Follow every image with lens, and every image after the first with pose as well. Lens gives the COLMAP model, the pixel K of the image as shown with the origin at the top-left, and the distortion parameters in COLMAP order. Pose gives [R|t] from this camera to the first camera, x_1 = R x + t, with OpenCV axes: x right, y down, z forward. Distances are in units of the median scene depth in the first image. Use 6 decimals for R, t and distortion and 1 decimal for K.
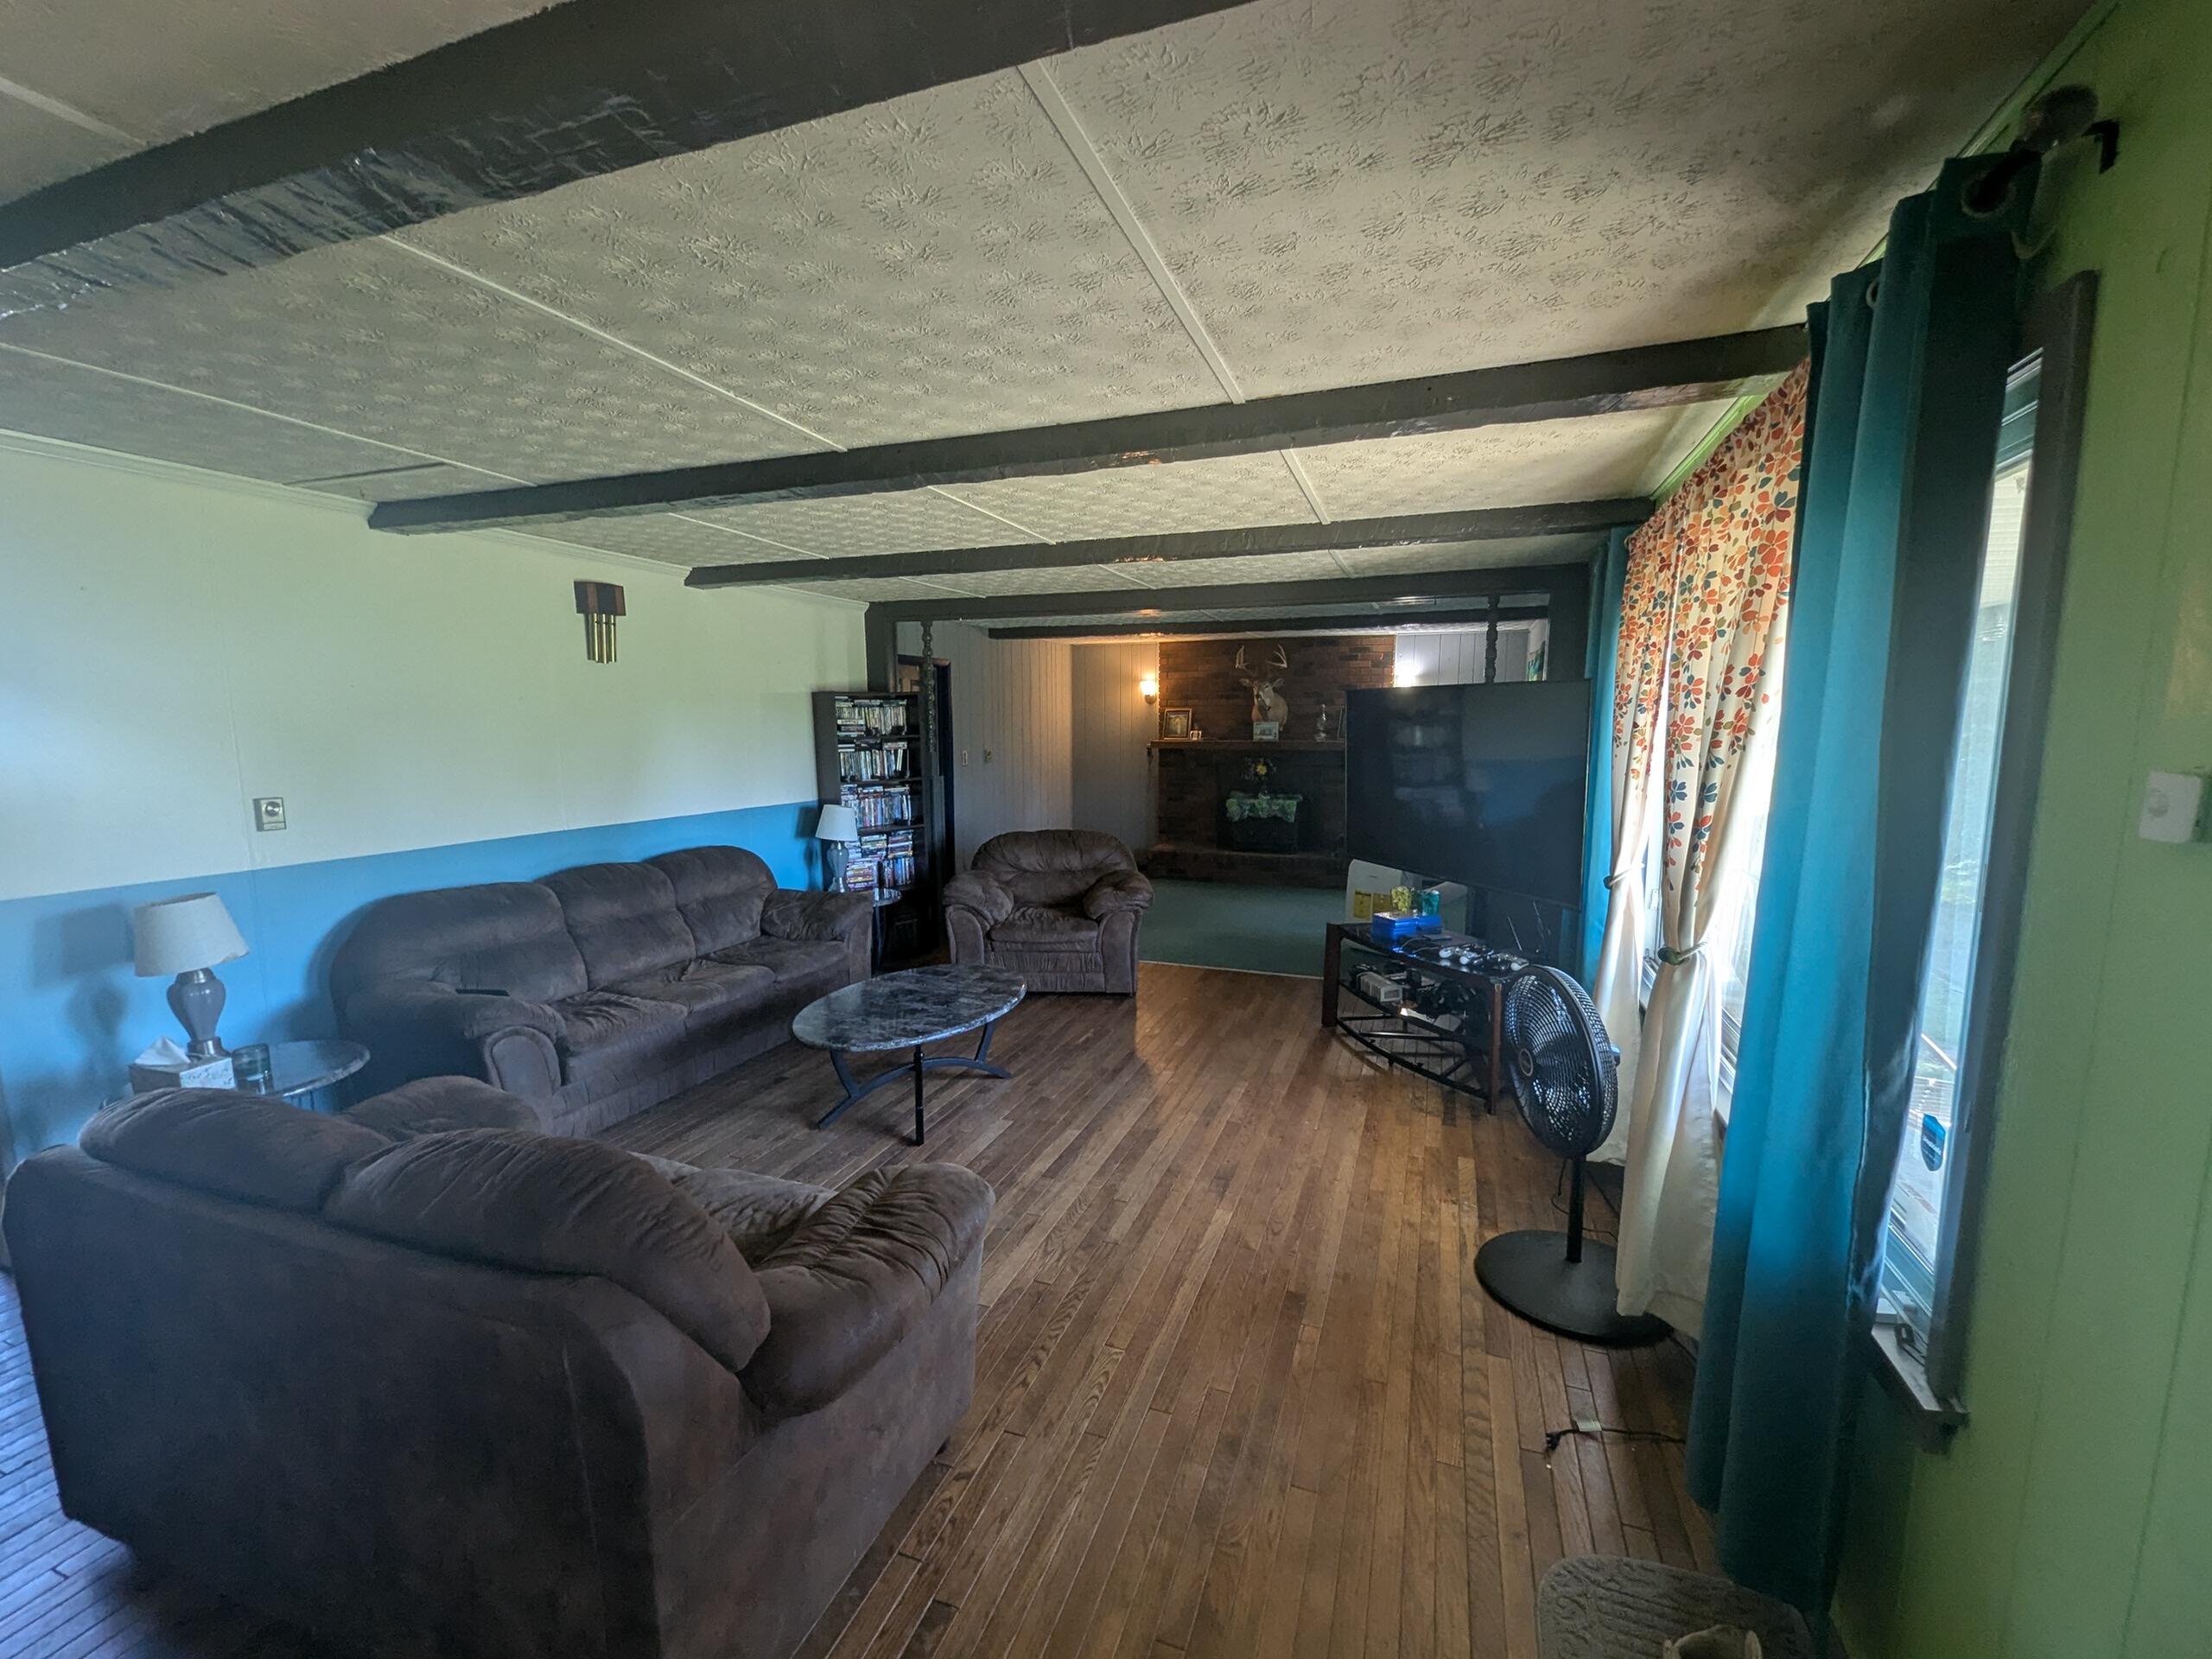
lens RADIAL K [[917.6, 0, 1113.1], [0, 917.6, 855.3], [0, 0, 1]] dist [-0.001370, -0.000065]
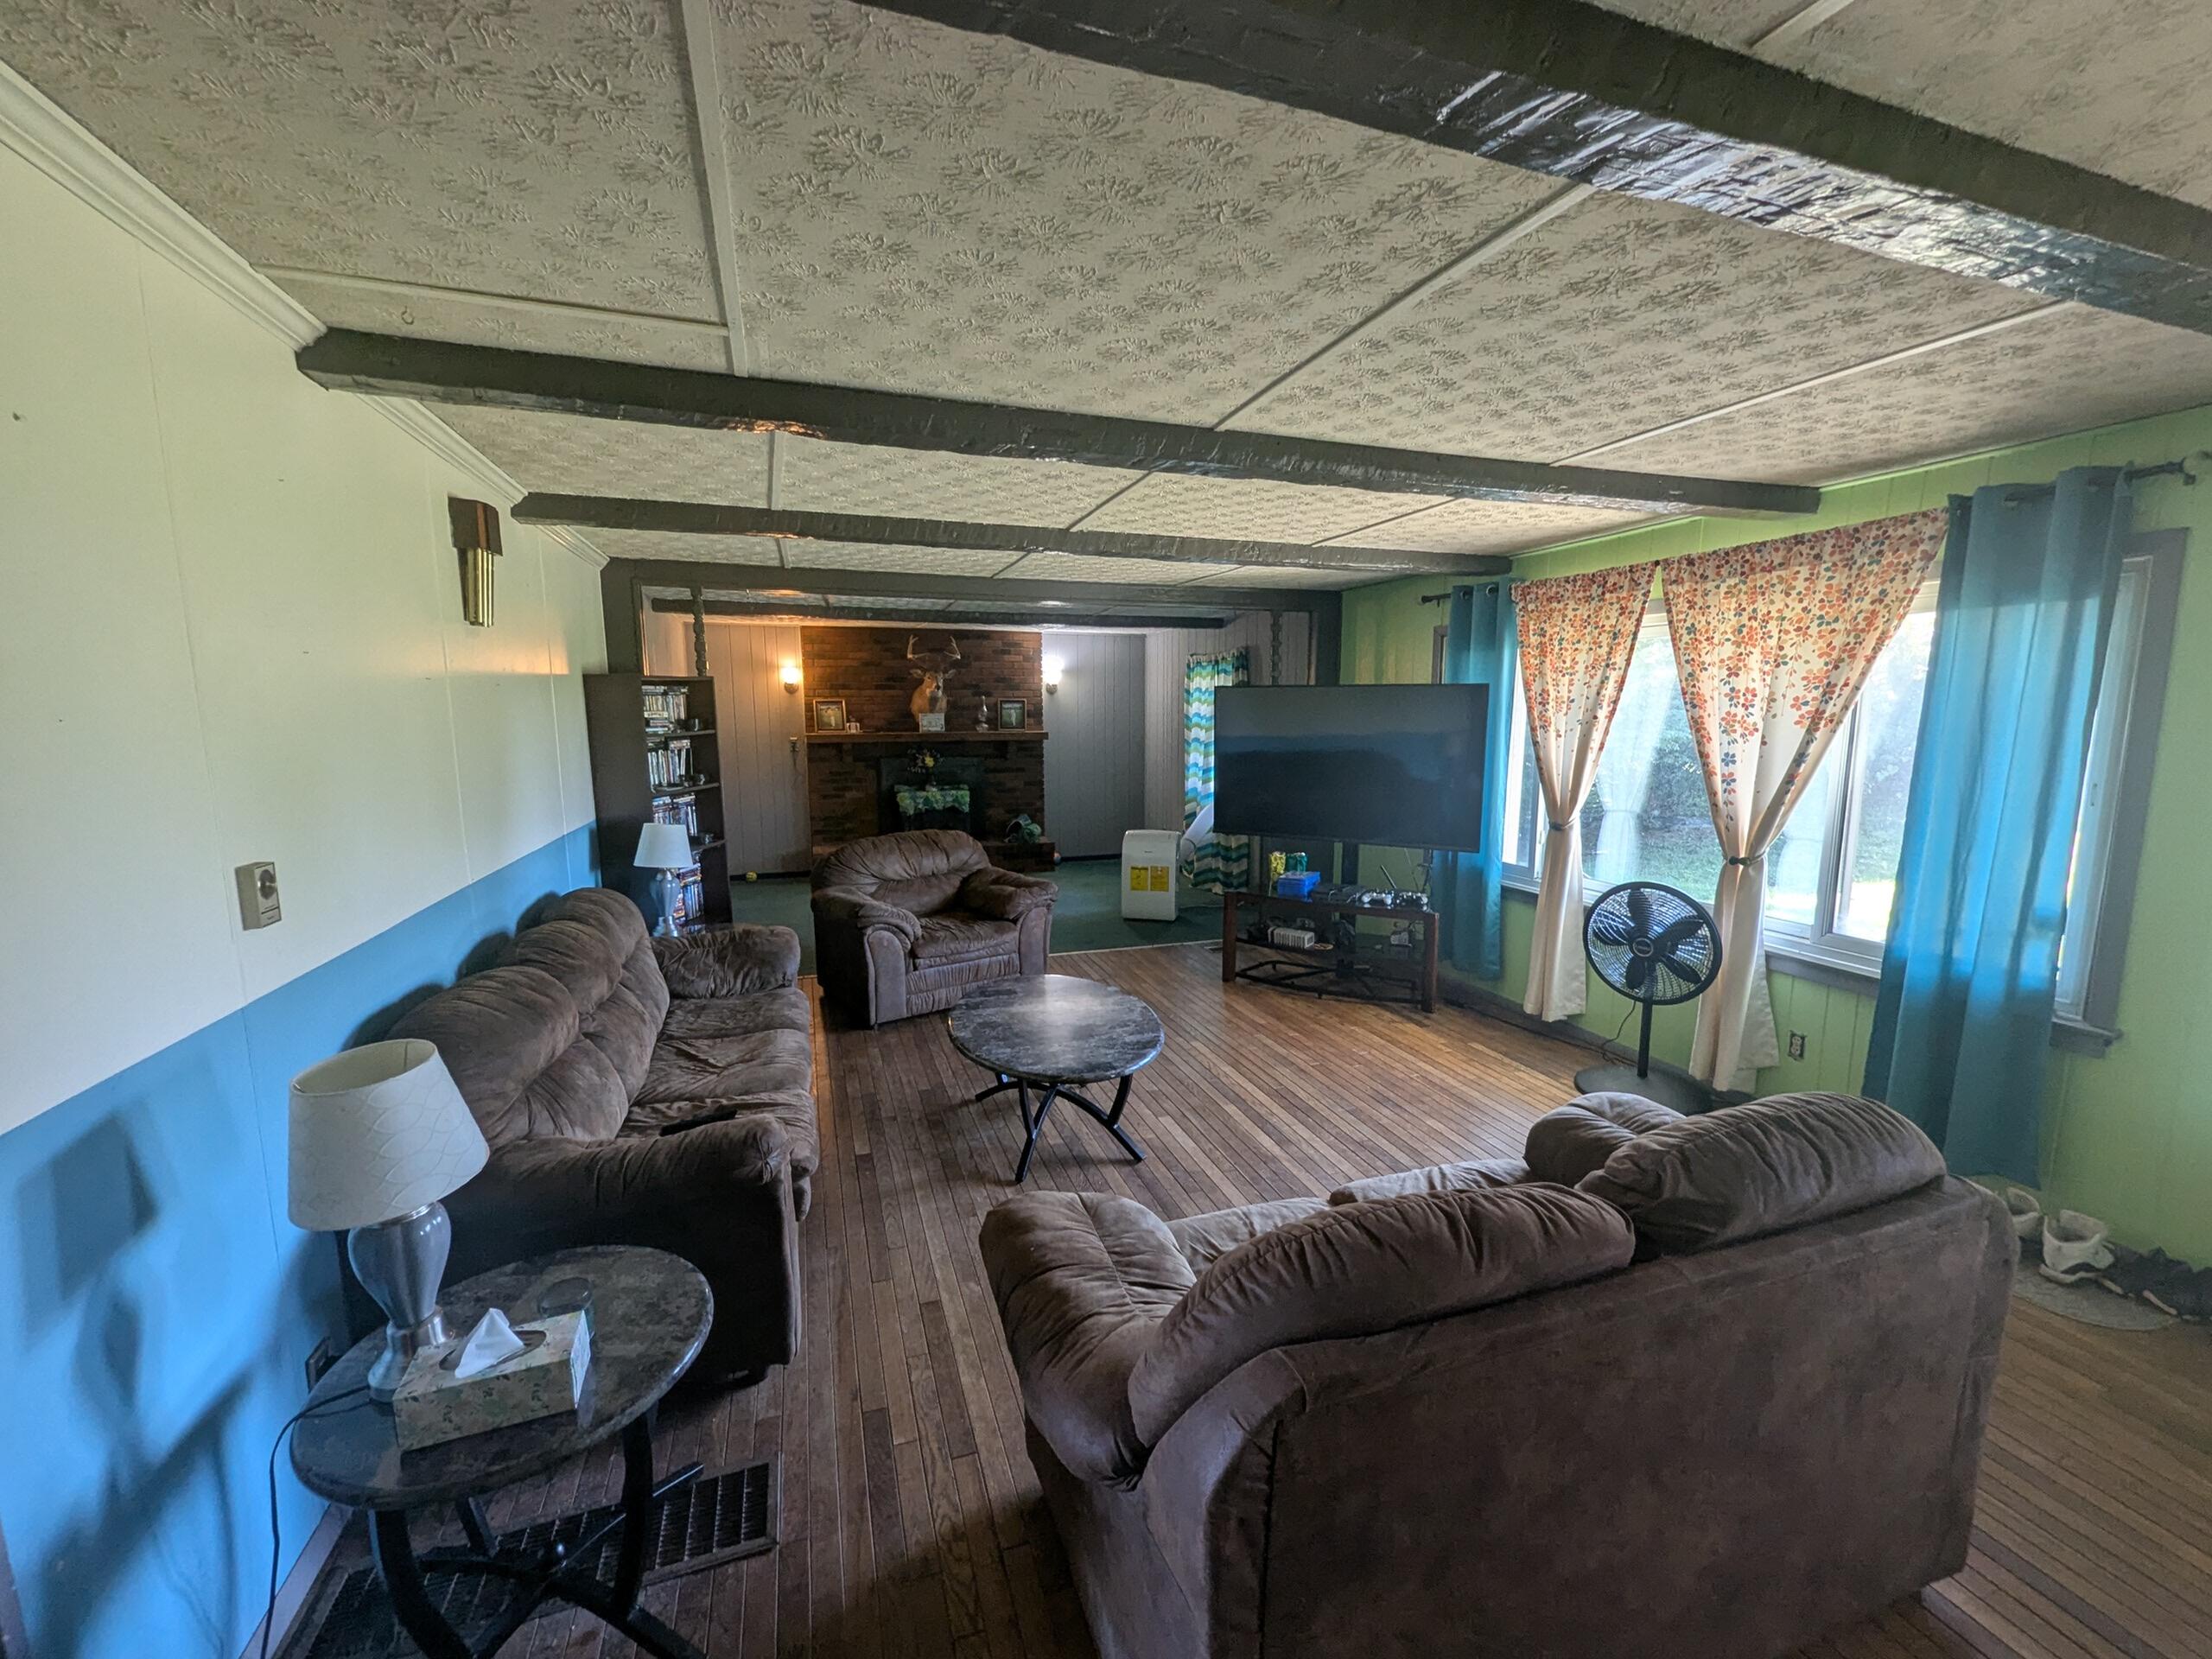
lens RADIAL K [[917.6, 0, 1113.1], [0, 917.6, 855.3], [0, 0, 1]] dist [-0.001370, -0.000065]
pose [[0.779664, -0.096176, 0.618768, -0.319005], [0.089508, 0.995105, 0.041888, -0.017005], [-0.619767, 0.022726, 0.784456, 0.105891]]
